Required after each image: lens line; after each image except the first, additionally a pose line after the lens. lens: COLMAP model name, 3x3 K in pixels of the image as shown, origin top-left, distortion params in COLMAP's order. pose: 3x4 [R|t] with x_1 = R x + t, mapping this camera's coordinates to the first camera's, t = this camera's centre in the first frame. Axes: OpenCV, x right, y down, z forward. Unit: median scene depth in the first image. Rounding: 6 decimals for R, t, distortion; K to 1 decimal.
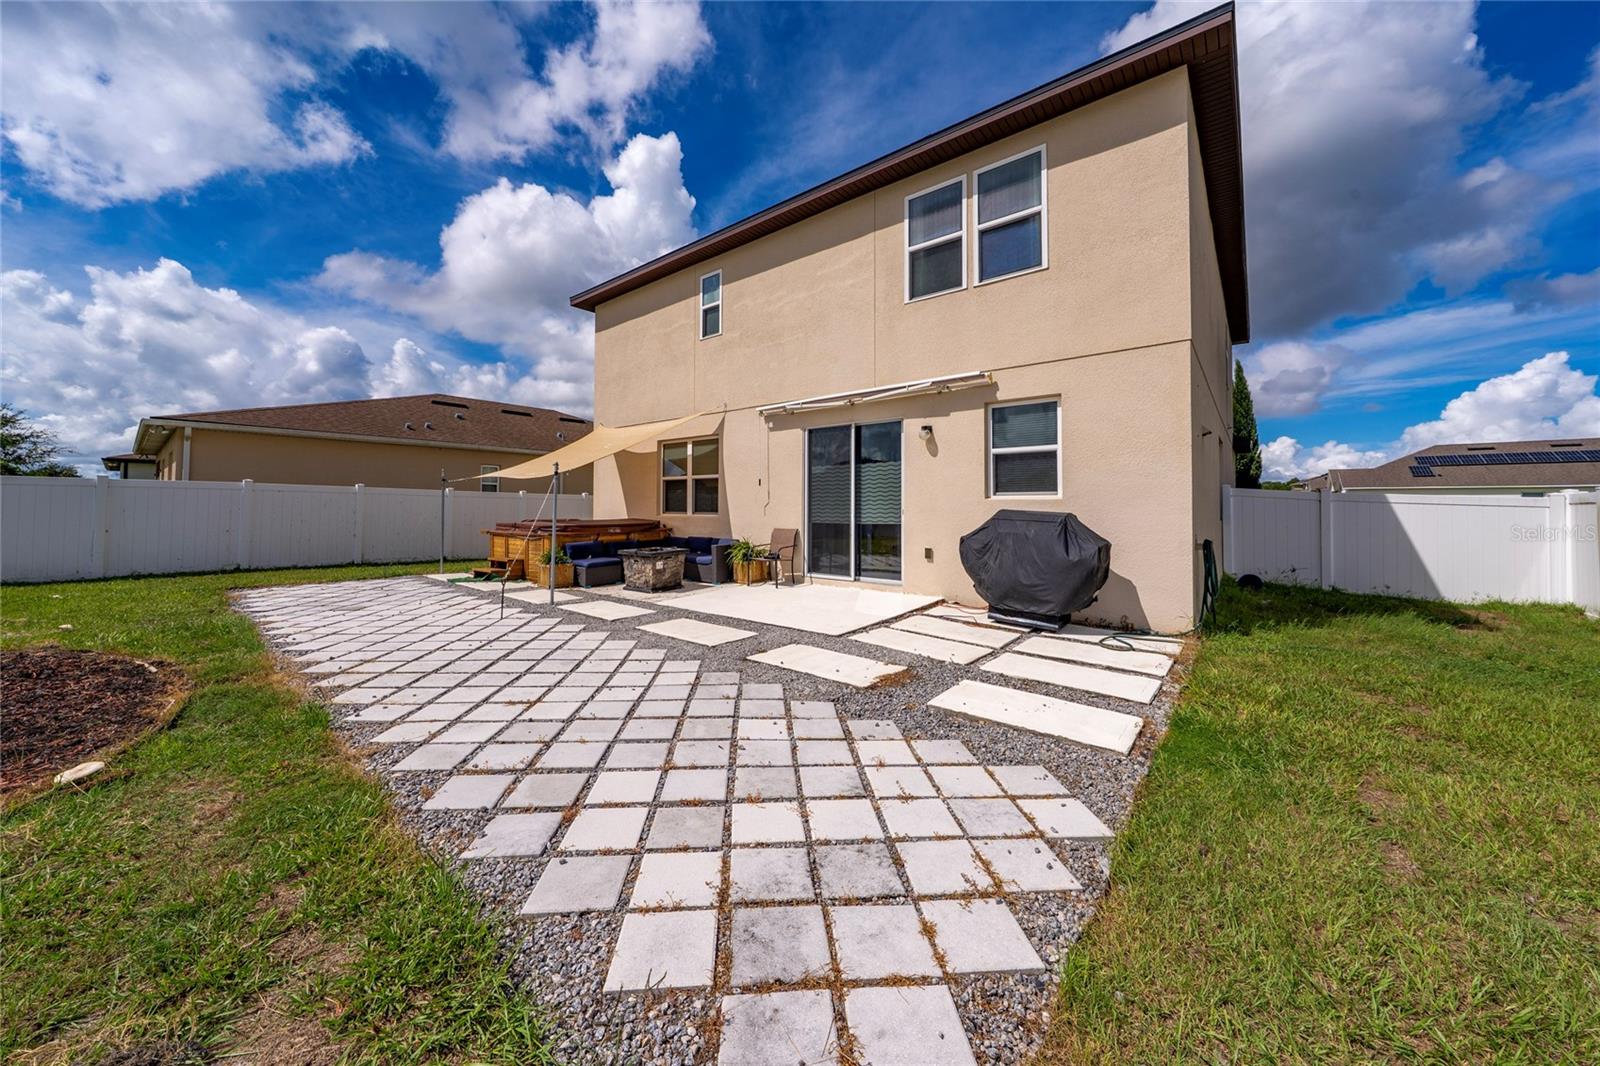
lens RADIAL K [[550.7, 0, 804.3], [0, 550.7, 489.6], [0, 0, 1]] dist [-0.001095, -0.000074]
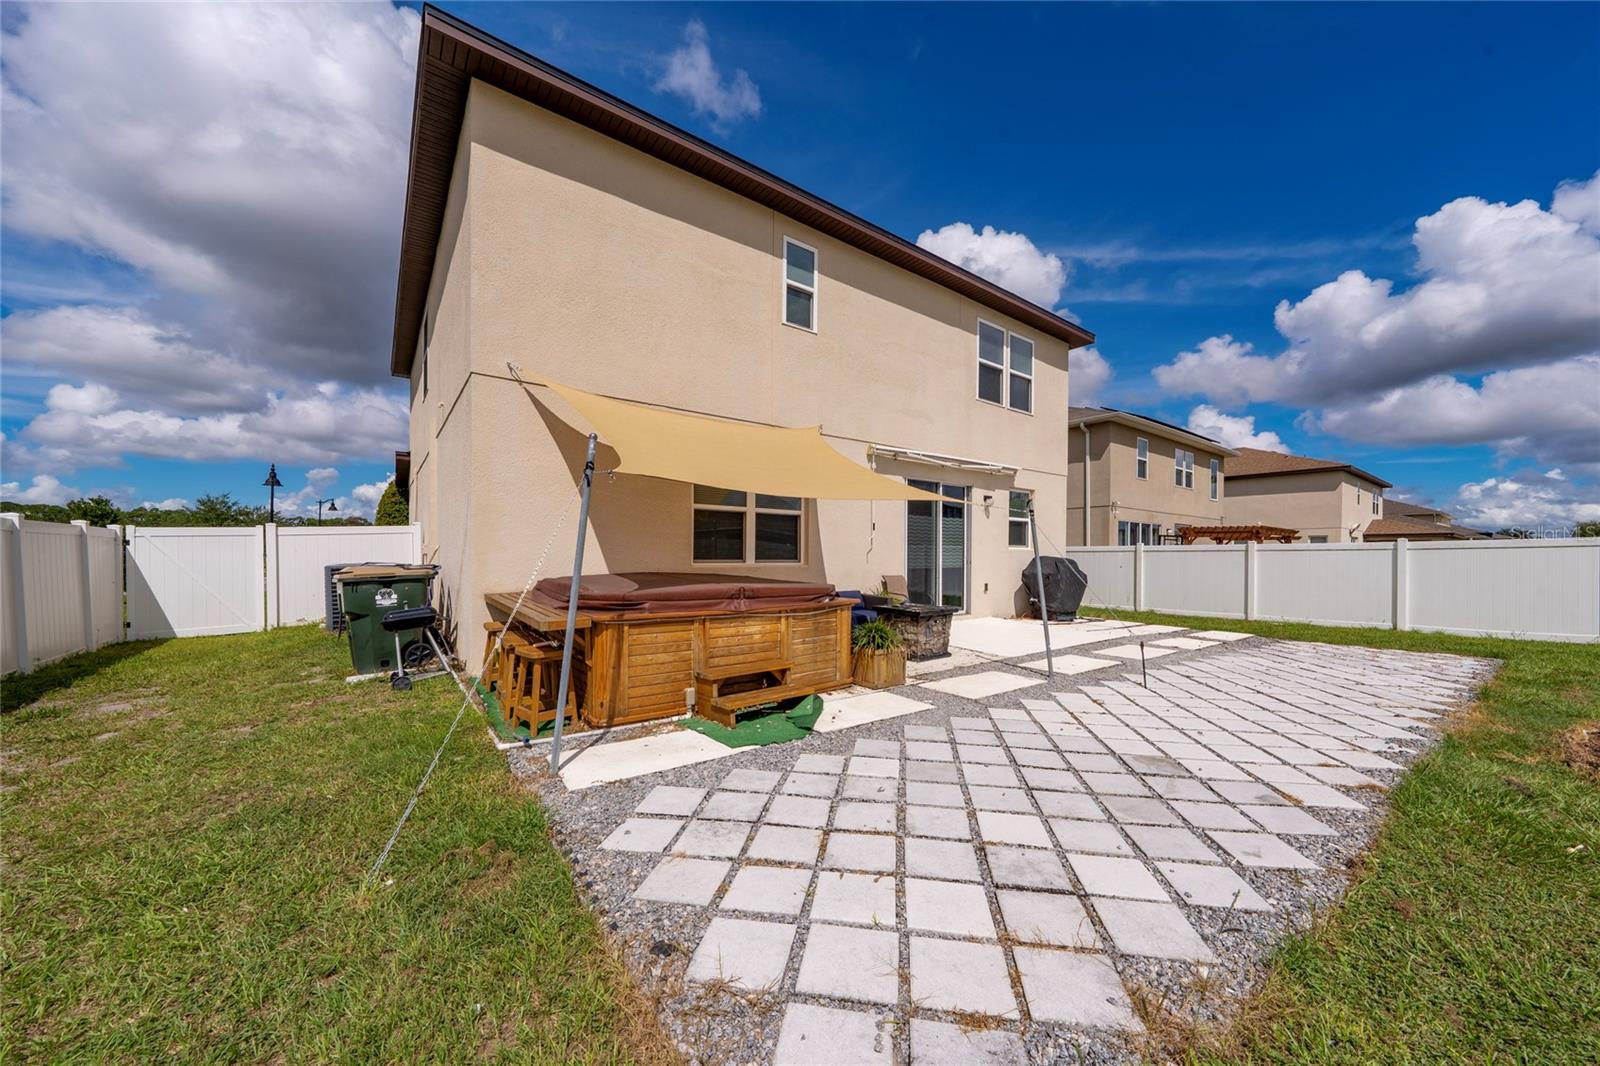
lens RADIAL K [[550.7, 0, 822.0], [0, 550.7, 551.8], [0, 0, 1]] dist [-0.001095, -0.000074]
pose [[0.247490, 0.002950, 0.968886, -1.158841], [-0.038672, 0.999229, 0.006836, 0.030039], [-0.968118, -0.039161, 0.247413, 1.000101]]
